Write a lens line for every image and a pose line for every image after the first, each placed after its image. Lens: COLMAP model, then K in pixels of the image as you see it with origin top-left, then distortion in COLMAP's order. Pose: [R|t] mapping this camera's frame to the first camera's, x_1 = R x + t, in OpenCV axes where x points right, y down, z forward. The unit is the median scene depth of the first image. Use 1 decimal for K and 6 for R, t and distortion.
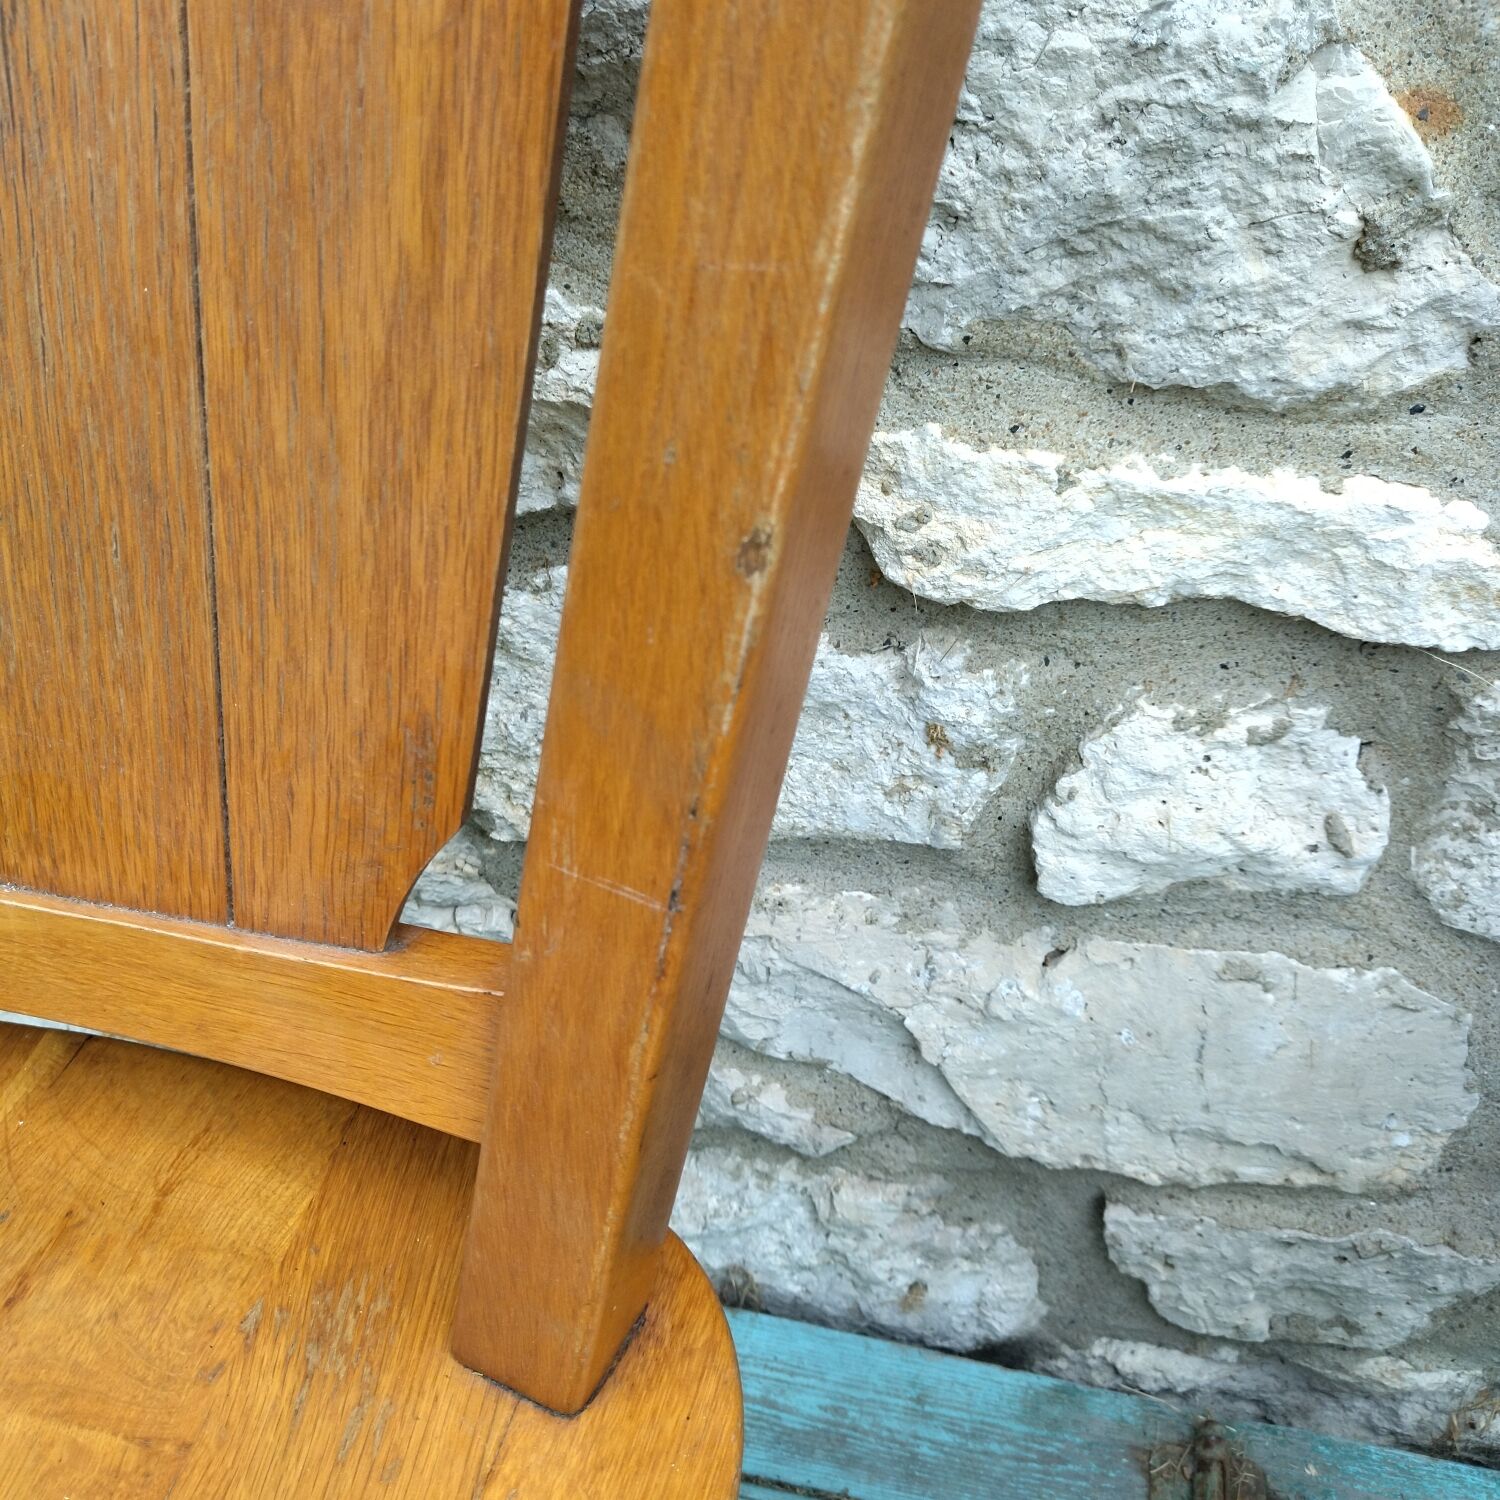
lens RADIAL K [[1506.3, 0, 750.0], [0, 1506.3, 750.0], [0, 0, 1]] dist [0.097871, -0.202357]
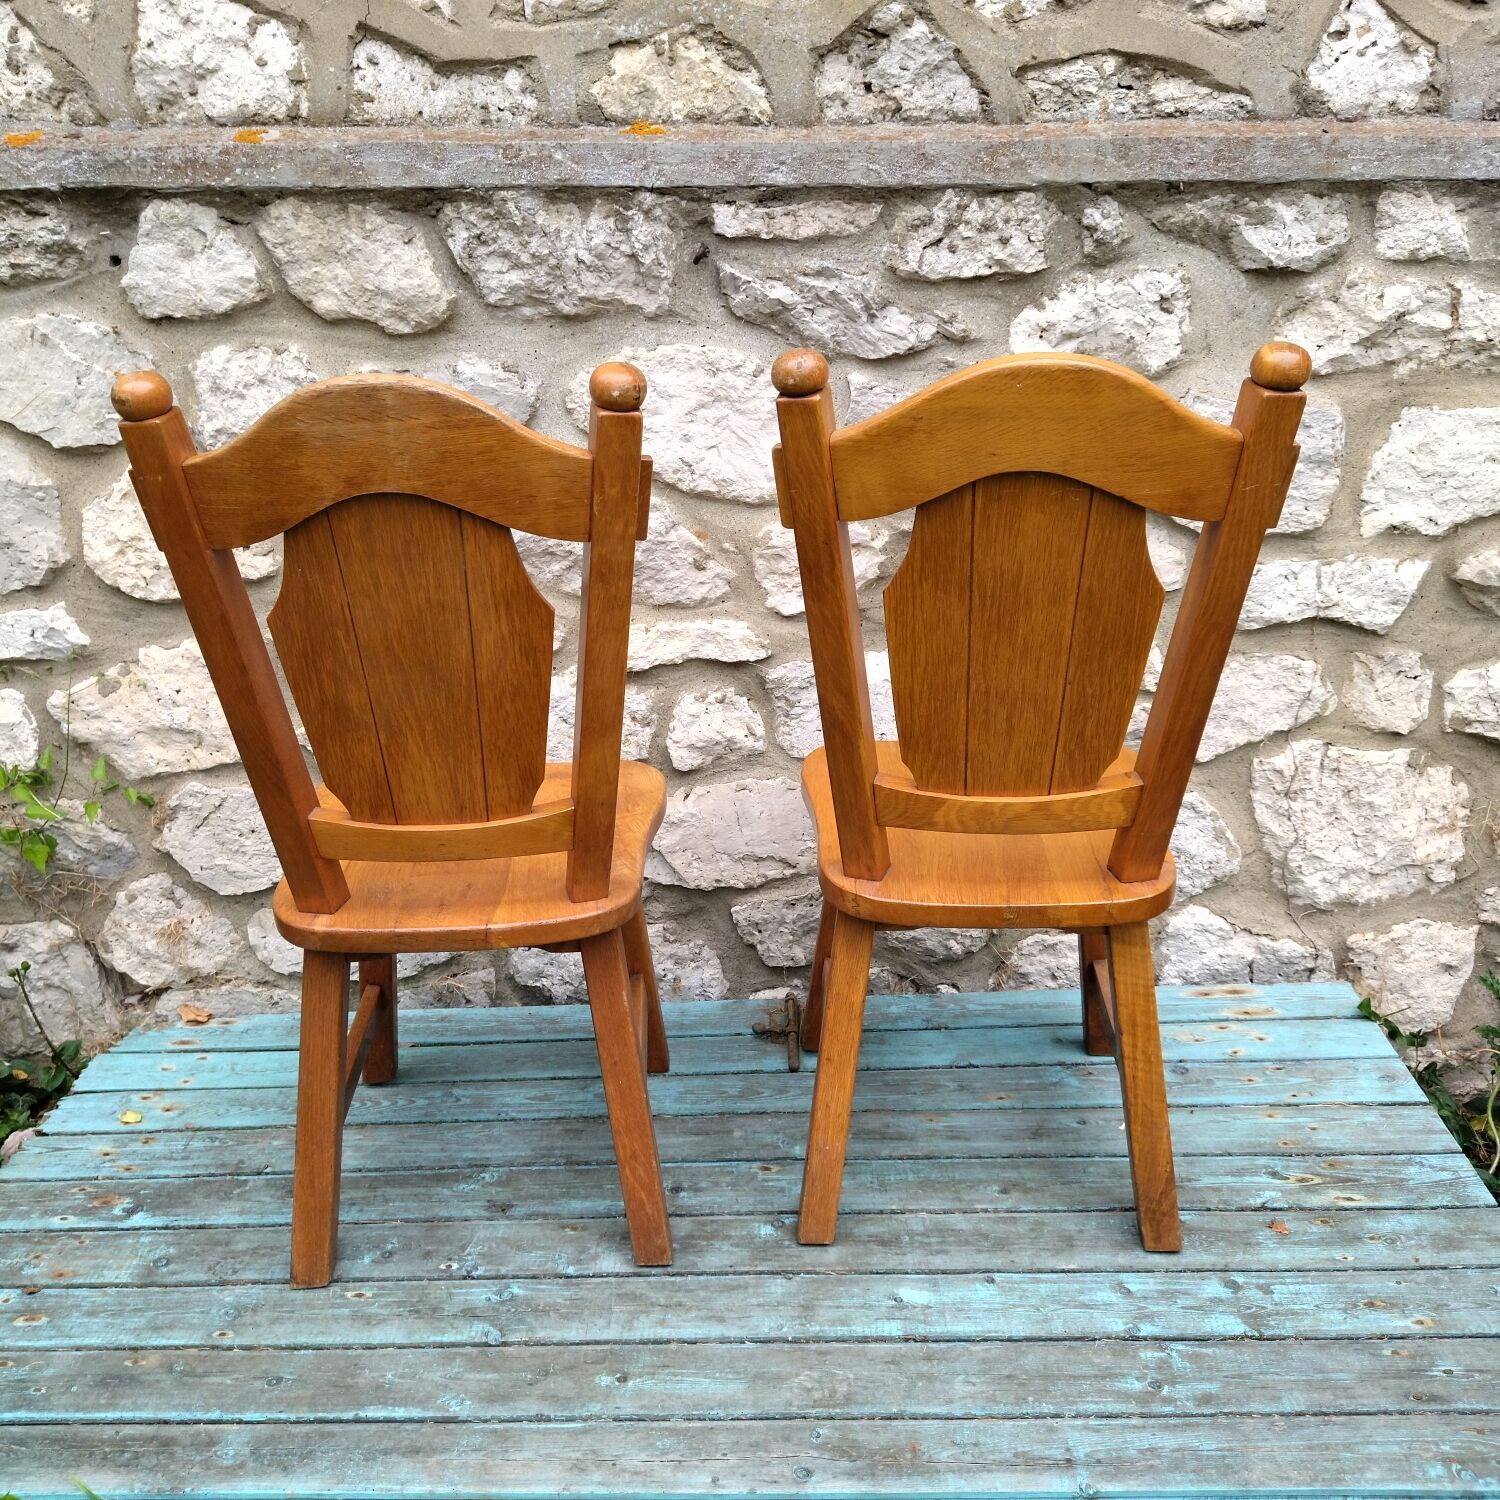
lens RADIAL K [[1518.9, 0, 749.3], [0, 1518.9, 750.6], [0, 0, 1]] dist [0.118371, -0.214836]
pose [[0.978236, -0.139884, 0.153255, -0.168933], [0.185088, 0.922121, -0.339758, 1.360103], [-0.093793, 0.360729, 0.927943, -2.352421]]
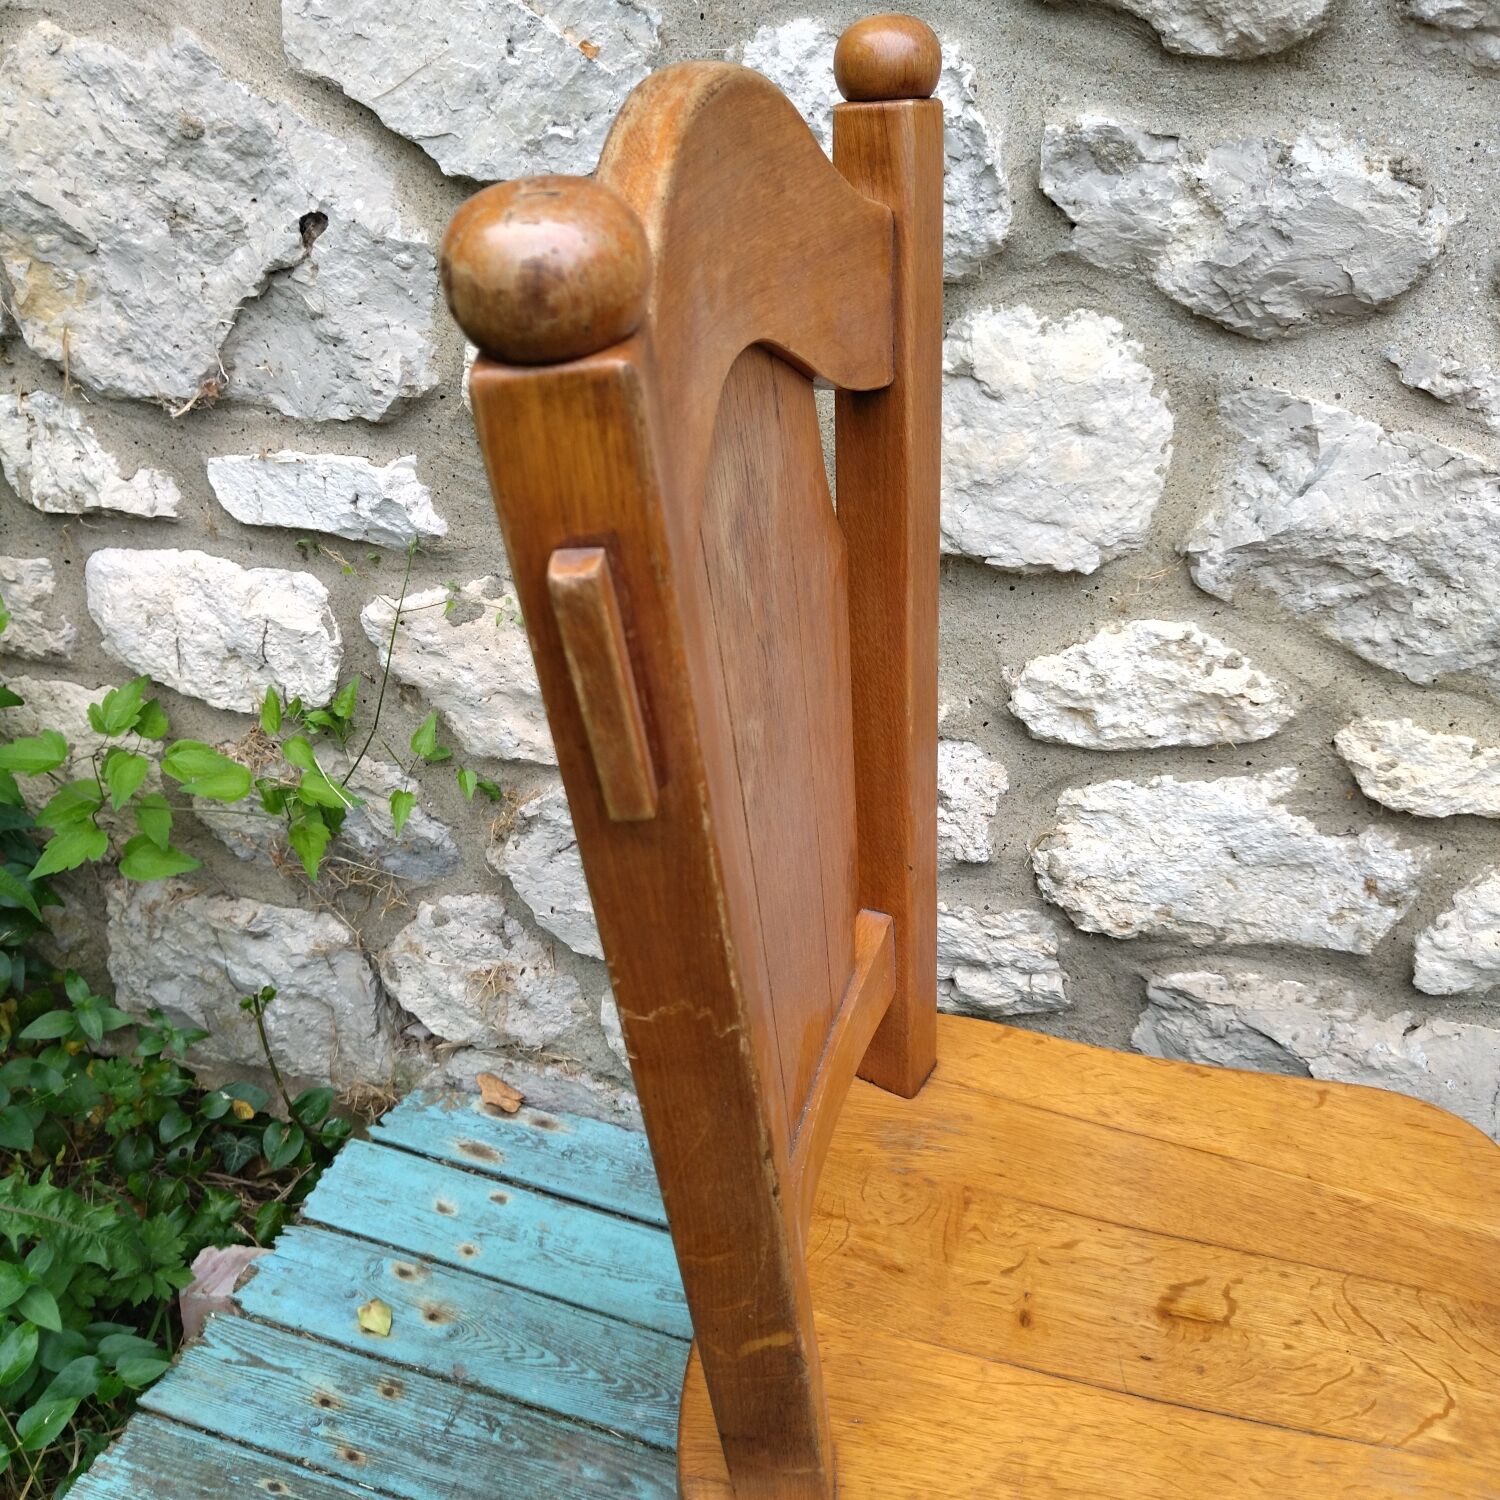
lens RADIAL K [[1482.6, 0, 743.0], [0, 1482.6, 747.6], [0, 0, 1]] dist [0.099951, -0.185374]
pose [[0.995880, 0.081290, -0.040194, -0.591699], [-0.086804, 0.982779, -0.163127, 0.195555], [0.026241, 0.165944, 0.985786, -0.856873]]
